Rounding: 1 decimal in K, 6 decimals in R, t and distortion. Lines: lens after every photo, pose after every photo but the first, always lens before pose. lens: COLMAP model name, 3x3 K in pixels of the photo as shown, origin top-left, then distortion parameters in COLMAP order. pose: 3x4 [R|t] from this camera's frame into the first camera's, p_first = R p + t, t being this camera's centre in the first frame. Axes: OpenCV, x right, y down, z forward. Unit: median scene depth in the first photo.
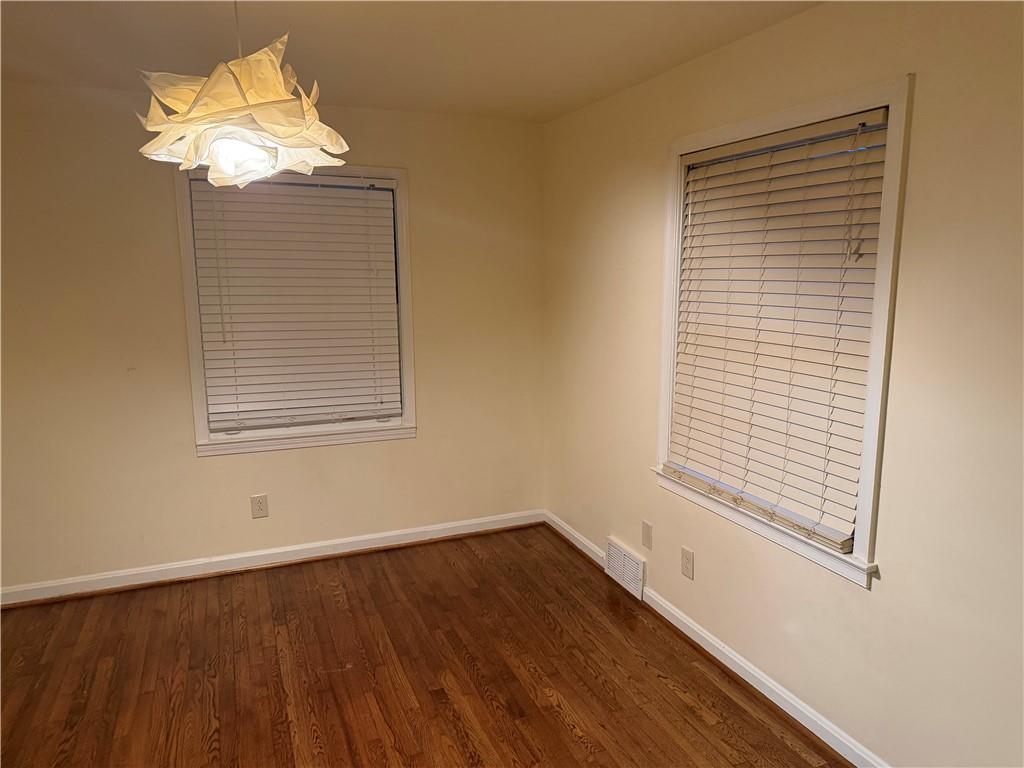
lens RADIAL K [[724.1, 0, 513.5], [0, 724.1, 384.7], [0, 0, 1]] dist [0.000038, 0.002923]
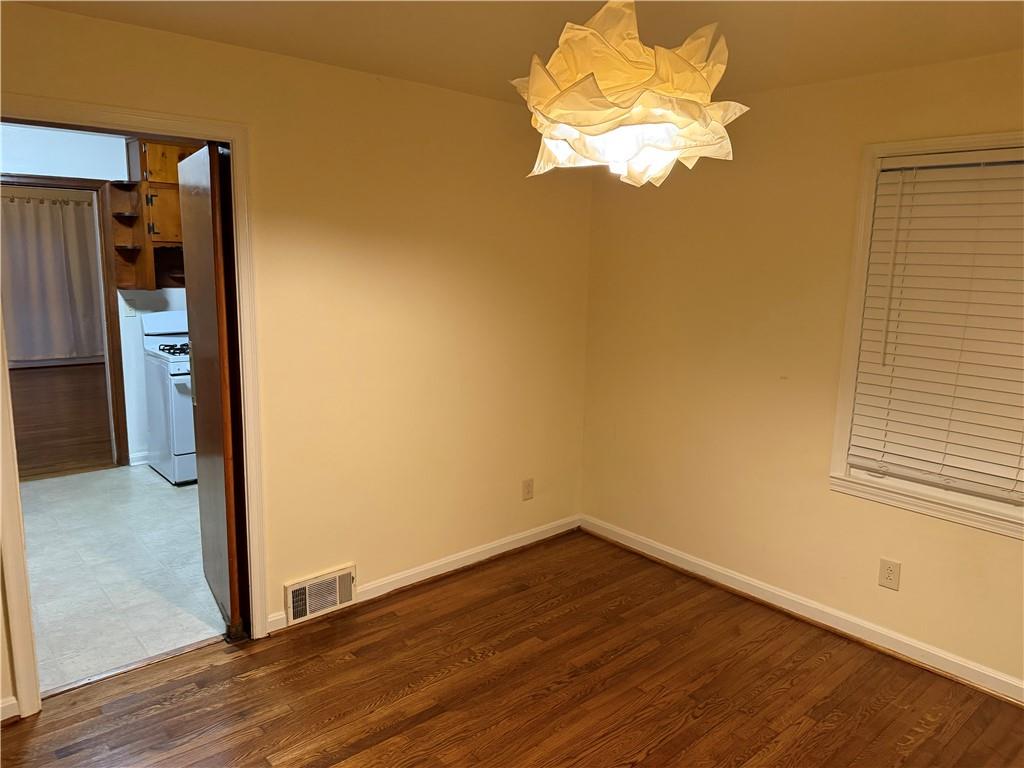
lens RADIAL K [[724.1, 0, 515.5], [0, 724.1, 383.1], [0, 0, 1]] dist [0.000038, 0.002923]
pose [[0.319476, 0.174267, -0.931432, 0.260030], [-0.171393, 0.977359, 0.124072, -0.076677], [0.931965, 0.120003, 0.342111, 0.367379]]
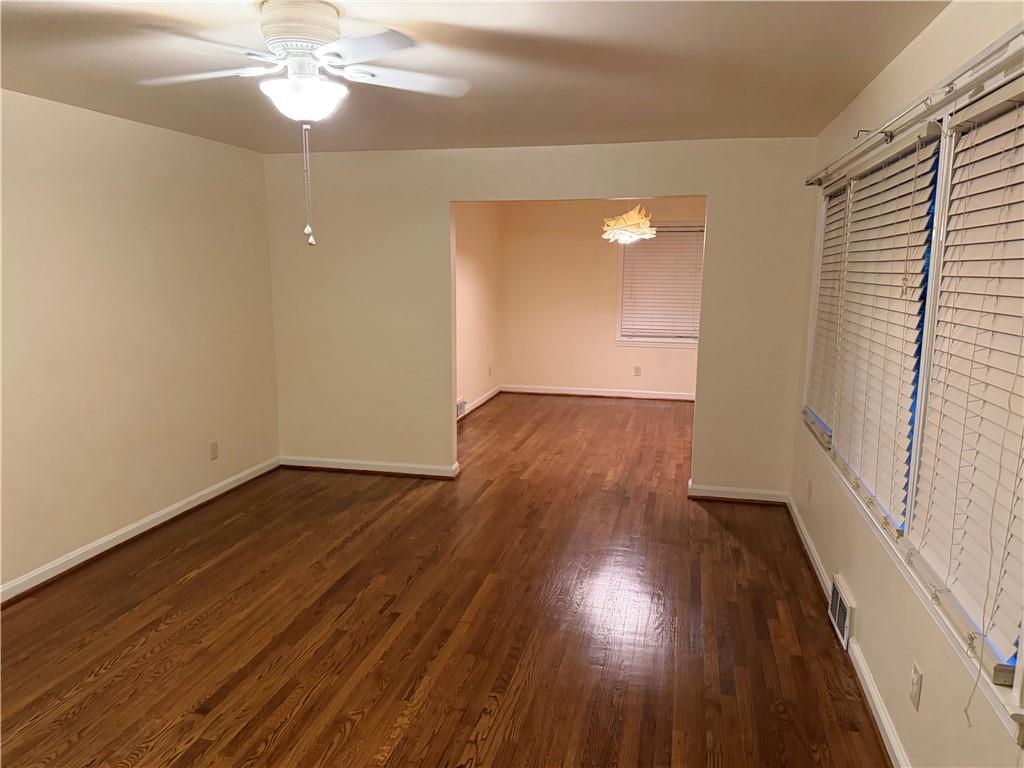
lens RADIAL K [[724.1, 0, 511.2], [0, 724.1, 385.1], [0, 0, 1]] dist [0.000038, 0.002923]
pose [[0.820555, 0.096882, -0.563297, 0.699351], [-0.090811, 0.995109, 0.038865, 0.183658], [0.564308, 0.019263, 0.825340, -1.271439]]
